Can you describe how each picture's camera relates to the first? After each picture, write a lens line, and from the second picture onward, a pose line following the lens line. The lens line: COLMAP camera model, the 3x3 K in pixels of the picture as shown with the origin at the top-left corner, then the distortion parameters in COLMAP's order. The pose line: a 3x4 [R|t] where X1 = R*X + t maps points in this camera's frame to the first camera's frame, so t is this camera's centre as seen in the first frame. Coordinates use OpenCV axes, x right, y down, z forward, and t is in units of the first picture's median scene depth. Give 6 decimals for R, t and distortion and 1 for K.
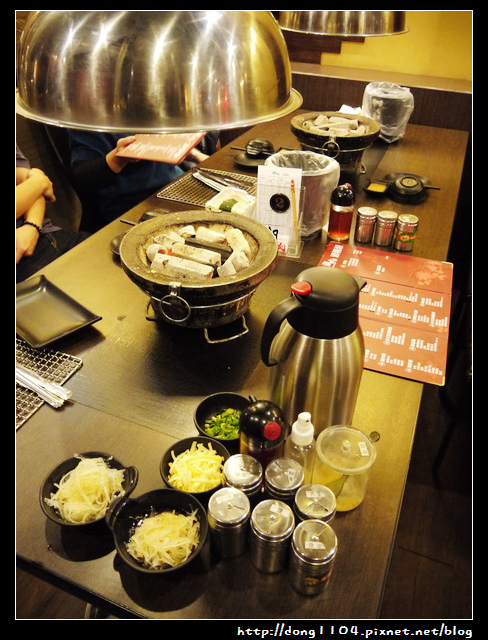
lens RADIAL K [[529.3, 0, 243.1], [0, 529.3, 341.2], [0, 0, 1]] dist [-0.023947, -0.002809]
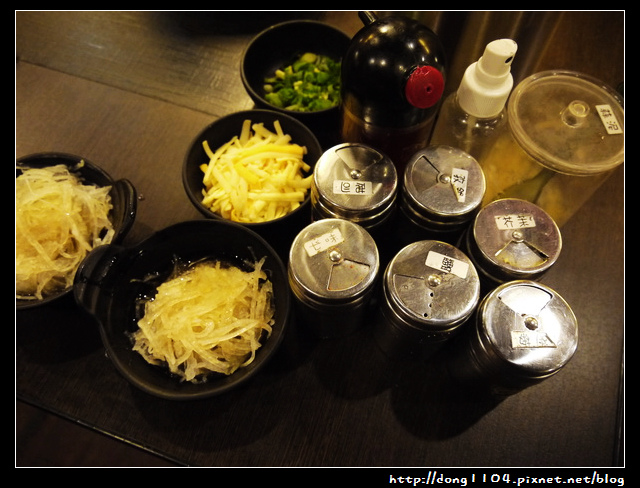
lens RADIAL K [[529.3, 0, 320.0], [0, 529.3, 244.0], [0, 0, 1]] dist [-0.023947, -0.002809]
pose [[0.997965, -0.059601, 0.022669, -0.044104], [0.044606, 0.906545, 0.419746, 0.096469], [-0.045568, -0.417880, 0.907359, 0.533765]]
